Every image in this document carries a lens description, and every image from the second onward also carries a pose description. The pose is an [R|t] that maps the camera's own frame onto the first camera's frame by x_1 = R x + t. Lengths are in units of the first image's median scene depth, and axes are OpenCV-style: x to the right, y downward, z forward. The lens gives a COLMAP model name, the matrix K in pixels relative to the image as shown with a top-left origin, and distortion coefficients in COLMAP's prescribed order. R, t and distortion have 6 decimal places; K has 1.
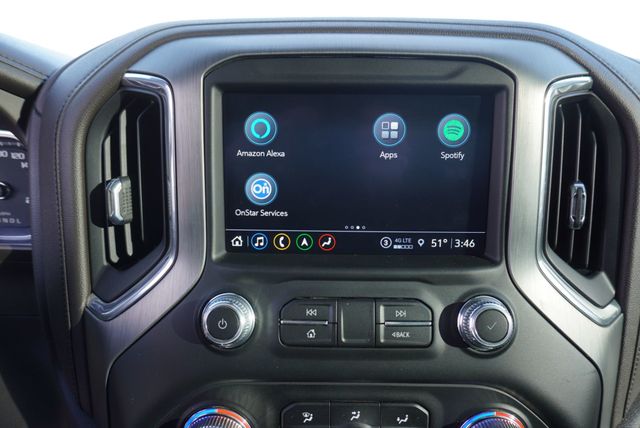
lens RADIAL K [[437.1, 0, 320.0], [0, 437.1, 214.0], [0, 0, 1]] dist [-0.048670, 0.032263]
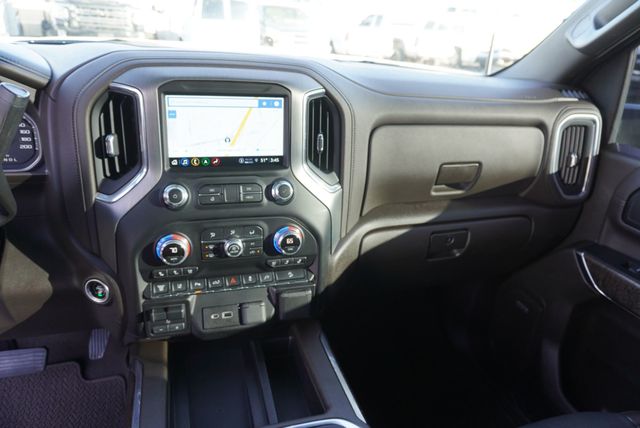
lens RADIAL K [[435.9, 0, 320.0], [0, 435.9, 214.0], [0, 0, 1]] dist [-0.045163, 0.029046]
pose [[0.948386, -0.066717, 0.310020, -0.195832], [0.024798, 0.990227, 0.137239, 0.038907], [-0.316146, -0.122468, 0.940773, -1.389046]]
